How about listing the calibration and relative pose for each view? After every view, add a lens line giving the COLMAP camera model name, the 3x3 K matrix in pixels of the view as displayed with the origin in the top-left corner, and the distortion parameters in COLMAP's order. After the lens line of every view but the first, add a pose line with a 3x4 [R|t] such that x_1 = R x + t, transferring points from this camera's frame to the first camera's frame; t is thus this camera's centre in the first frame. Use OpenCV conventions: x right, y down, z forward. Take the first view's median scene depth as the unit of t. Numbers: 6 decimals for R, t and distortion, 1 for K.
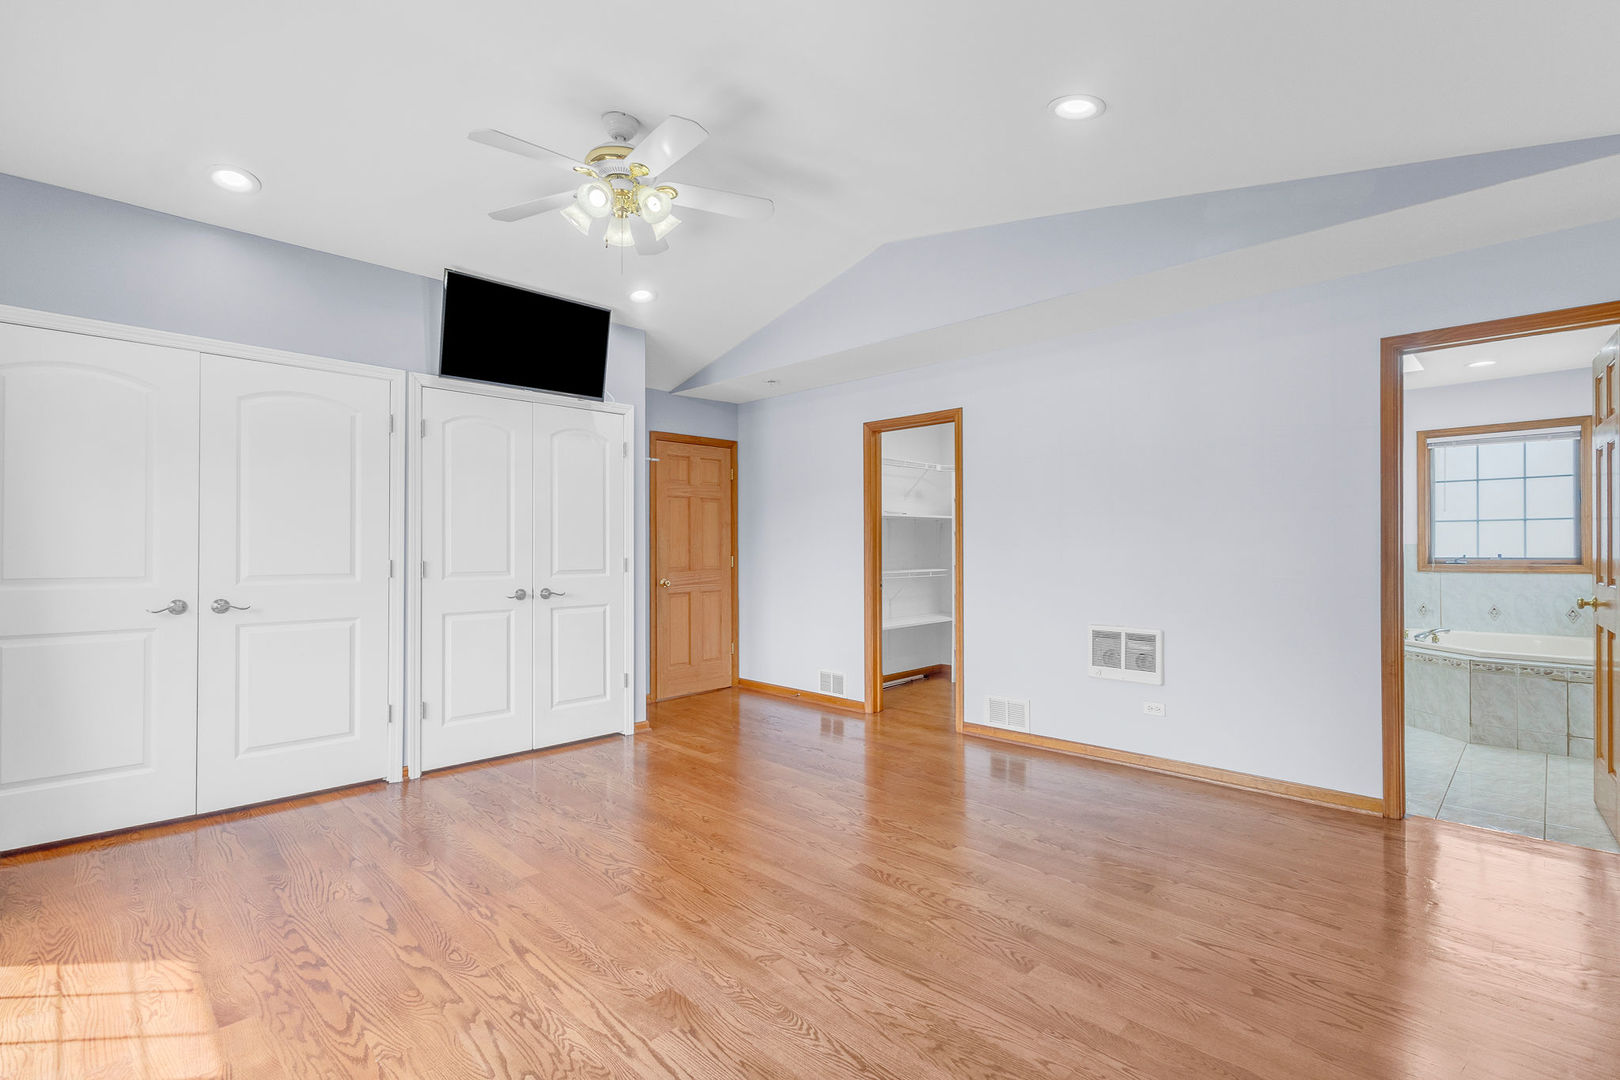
lens RADIAL K [[760.5, 0, 810.0], [0, 760.5, 540.0], [0, 0, 1]] dist [0.000246, 0.000368]
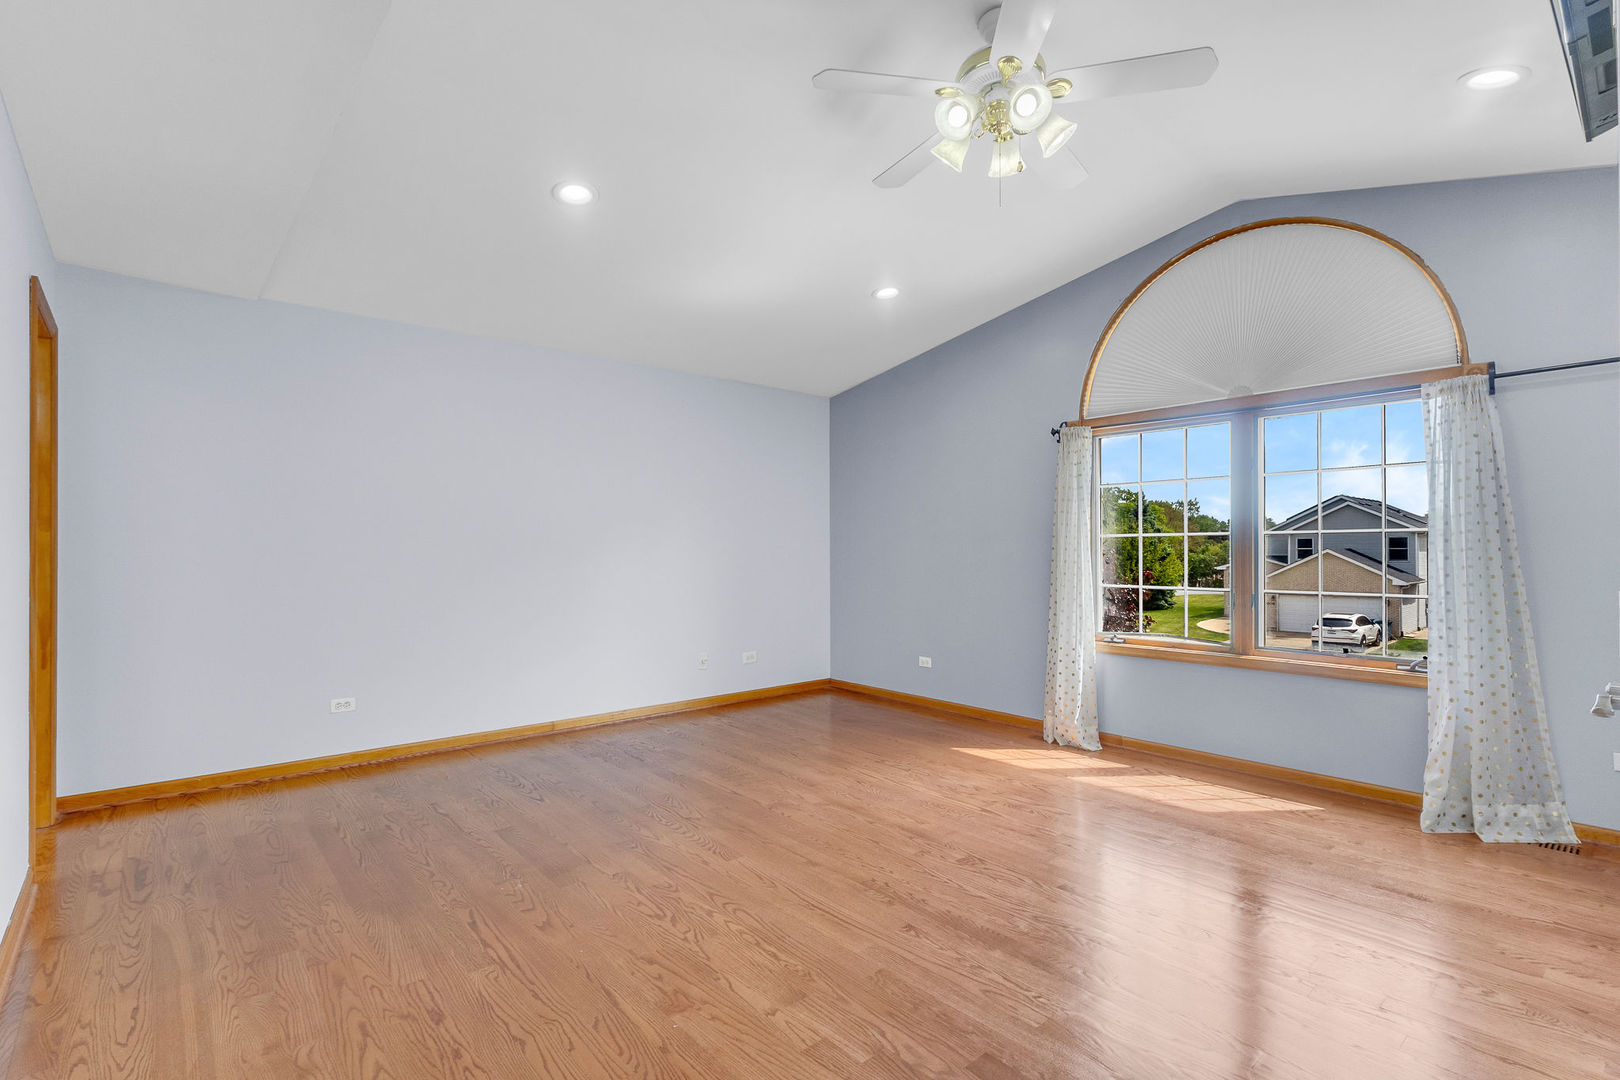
lens RADIAL K [[760.5, 0, 810.0], [0, 760.5, 540.0], [0, 0, 1]] dist [0.000246, 0.000368]
pose [[-0.997521, 0.003574, 0.070284, -0.132301], [0.002324, 0.999838, -0.017858, 0.029733], [-0.070337, -0.017650, -0.997367, 2.393868]]
